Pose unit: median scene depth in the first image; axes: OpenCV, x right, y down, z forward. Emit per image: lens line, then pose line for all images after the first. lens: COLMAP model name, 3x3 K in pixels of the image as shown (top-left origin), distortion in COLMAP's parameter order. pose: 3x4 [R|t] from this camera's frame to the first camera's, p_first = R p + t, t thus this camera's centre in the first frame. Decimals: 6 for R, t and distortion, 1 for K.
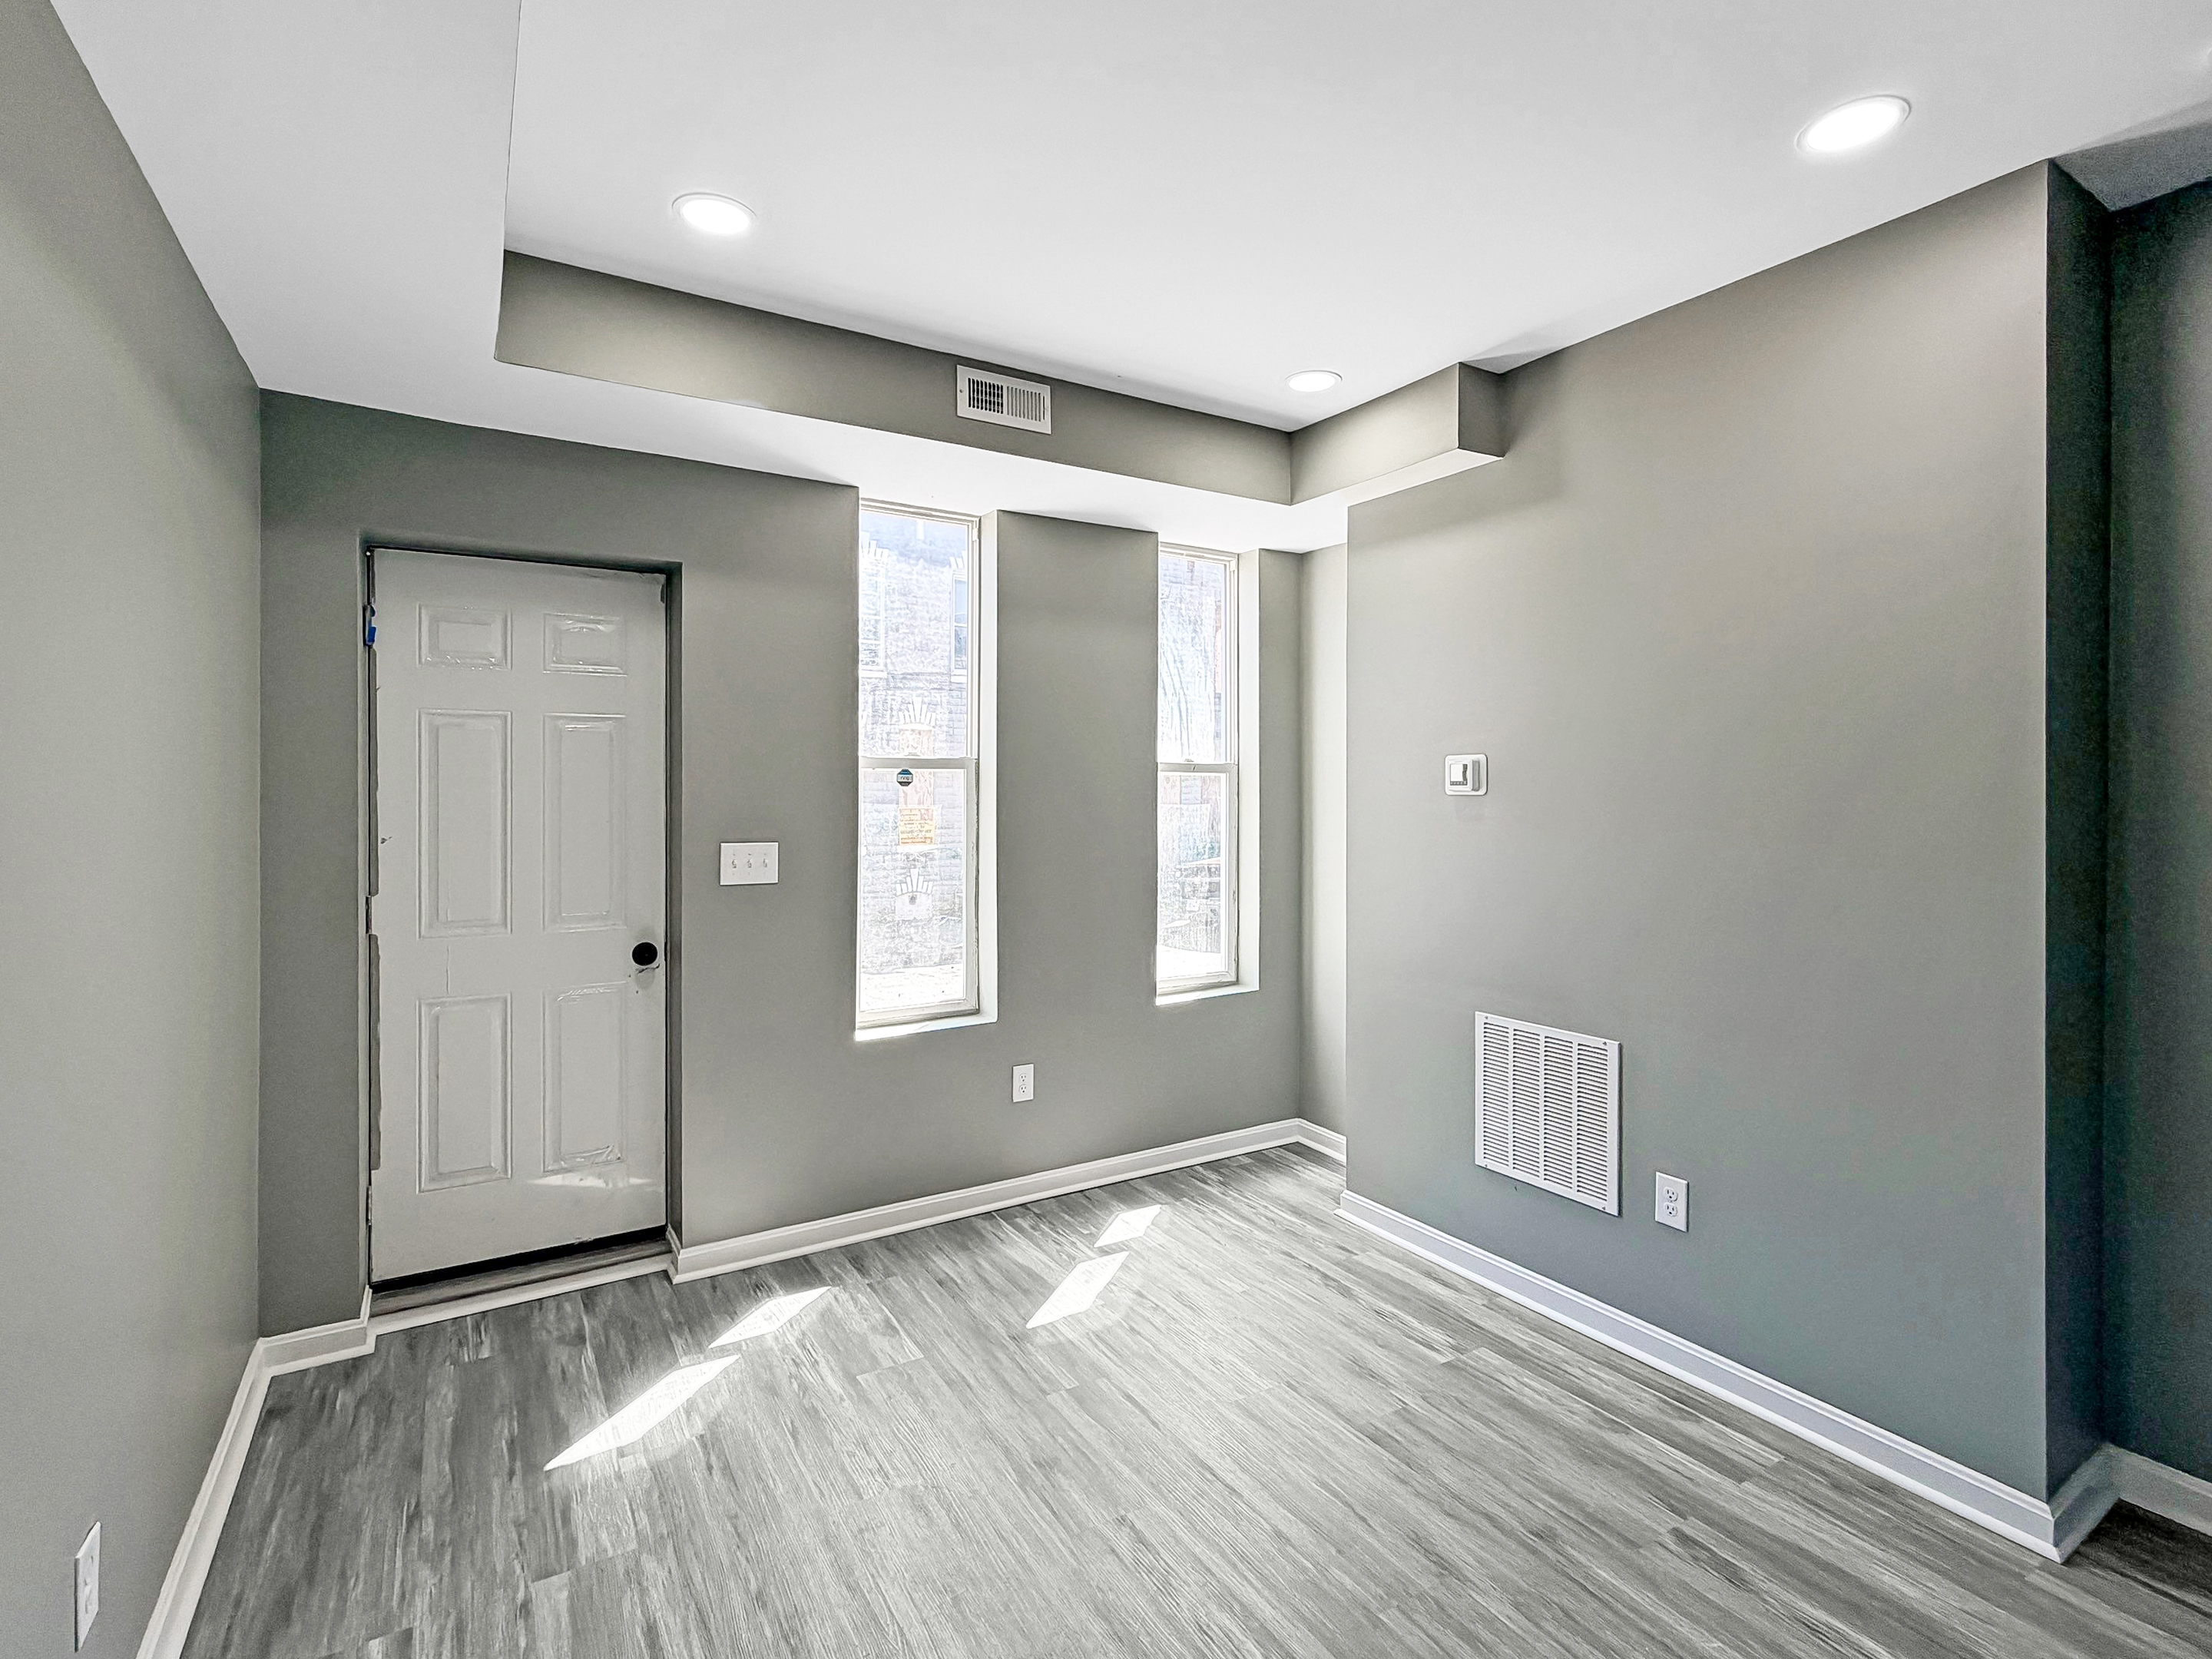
lens RADIAL K [[1045.3, 0, 1107.6], [0, 1045.3, 810.9], [0, 0, 1]] dist [0.001322, 0.000010]
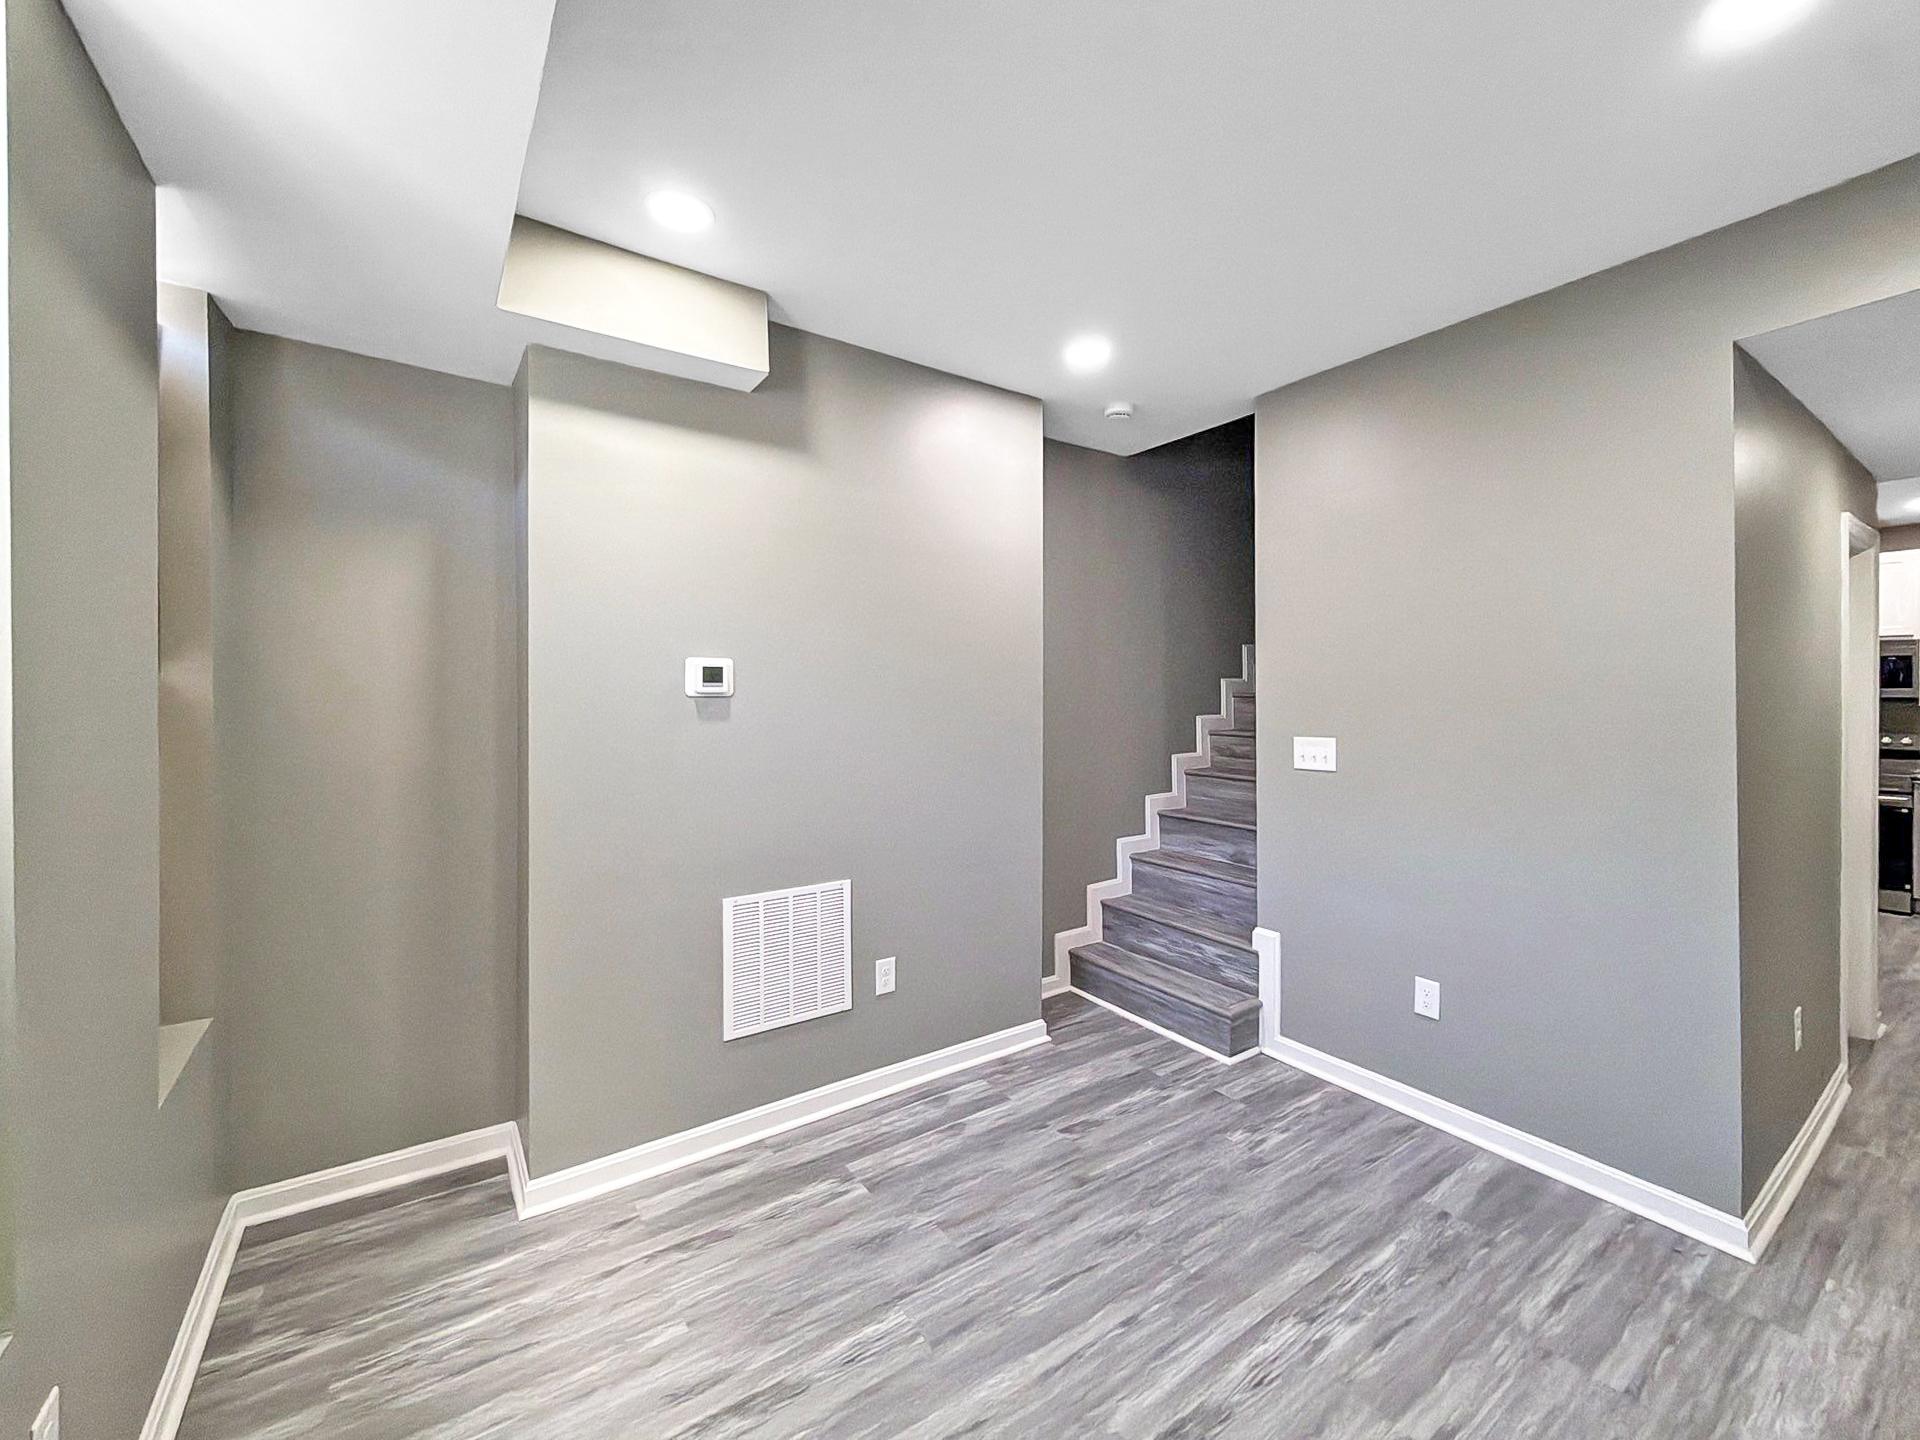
lens RADIAL K [[775.5, 0, 959.5], [0, 775.5, 703.2], [0, 0, 1]] dist [0.001464, -0.000524]
pose [[-0.060944, -0.012288, 0.998066, -0.572488], [0.013734, 0.999819, 0.013148, -0.019492], [-0.998047, 0.014509, -0.060765, 1.019084]]
